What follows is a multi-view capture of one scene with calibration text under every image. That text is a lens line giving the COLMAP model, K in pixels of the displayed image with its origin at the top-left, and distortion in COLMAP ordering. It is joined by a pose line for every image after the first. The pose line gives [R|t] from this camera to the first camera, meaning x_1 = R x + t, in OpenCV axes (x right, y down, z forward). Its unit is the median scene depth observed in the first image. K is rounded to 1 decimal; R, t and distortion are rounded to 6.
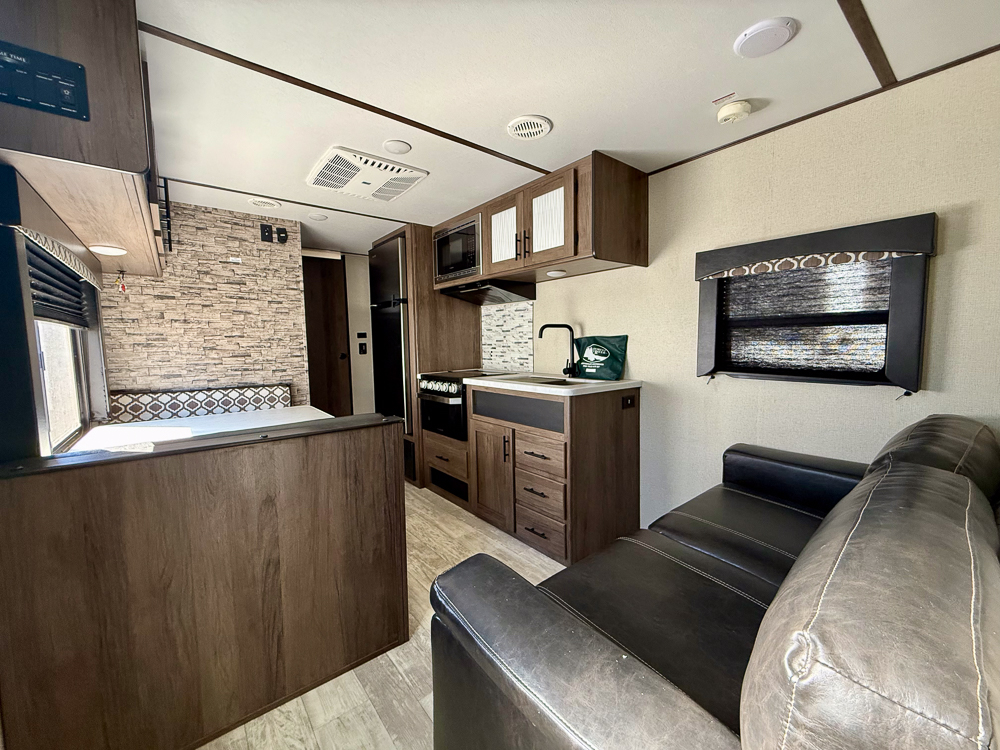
lens RADIAL K [[401.4, 0, 501.5], [0, 401.4, 377.7], [0, 0, 1]] dist [0.000067, 0.000085]
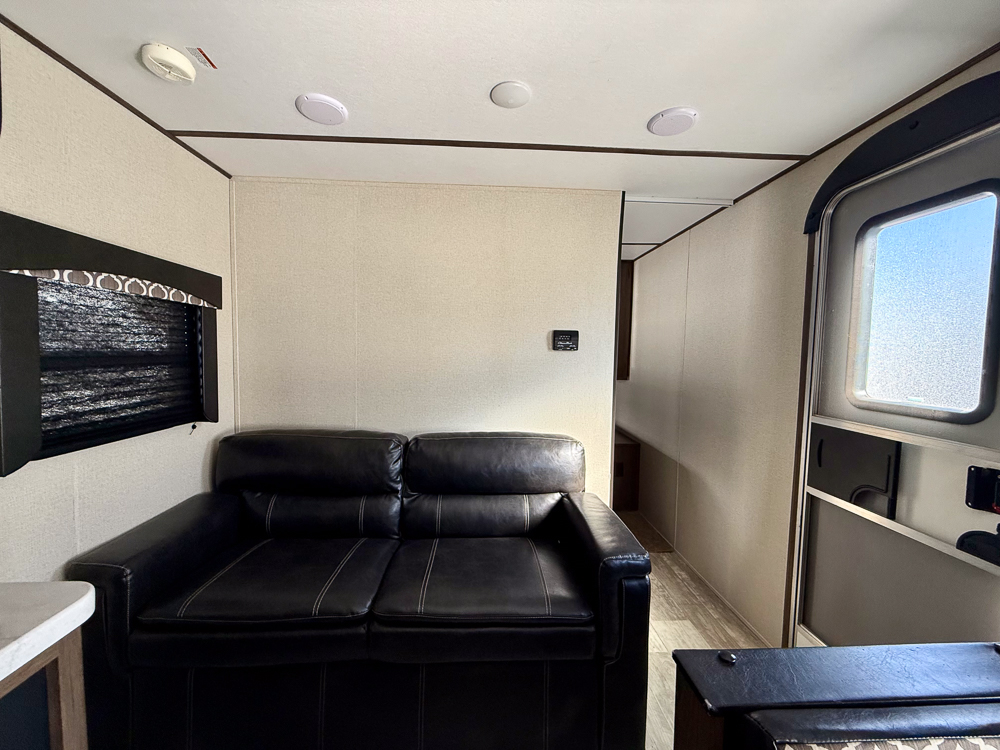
lens RADIAL K [[401.4, 0, 497.1], [0, 401.4, 371.0], [0, 0, 1]] dist [0.000067, 0.000085]
pose [[-0.807770, -0.035138, 0.588450, -0.260108], [0.041518, 0.992352, 0.116248, -0.168789], [-0.588034, 0.118333, -0.800133, 1.116906]]
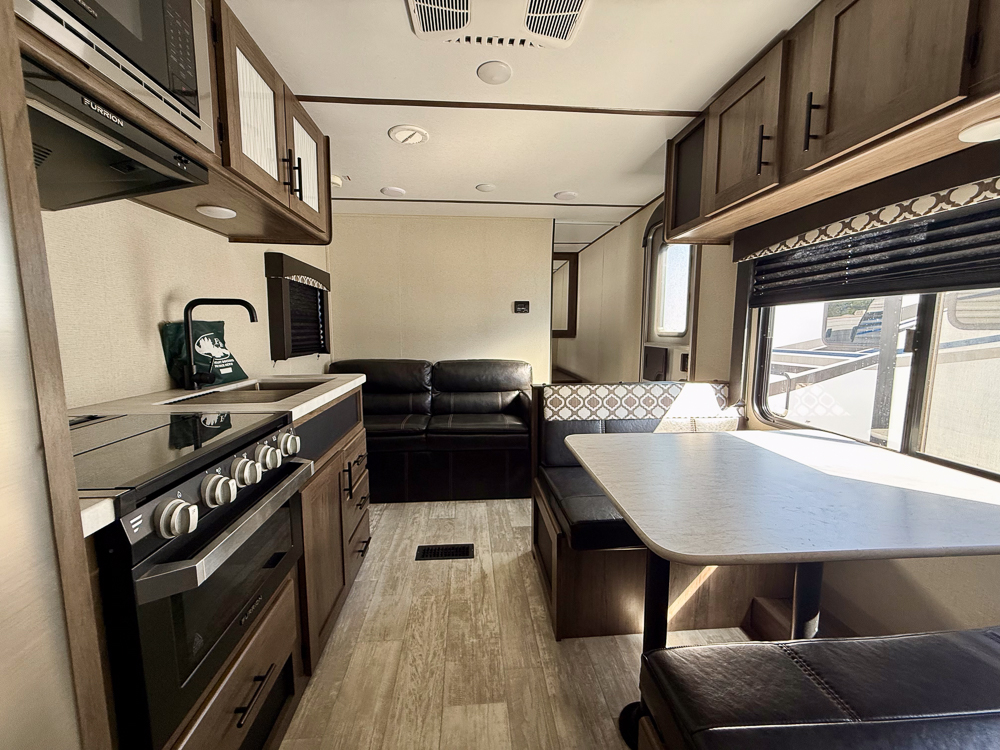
lens RADIAL K [[401.4, 0, 500.7], [0, 401.4, 376.2], [0, 0, 1]] dist [0.000067, 0.000085]
pose [[-0.828716, -0.058358, 0.556618, -0.749673], [0.054432, 0.981430, 0.183938, -0.150810], [-0.557016, 0.182730, -0.810150, 1.764660]]
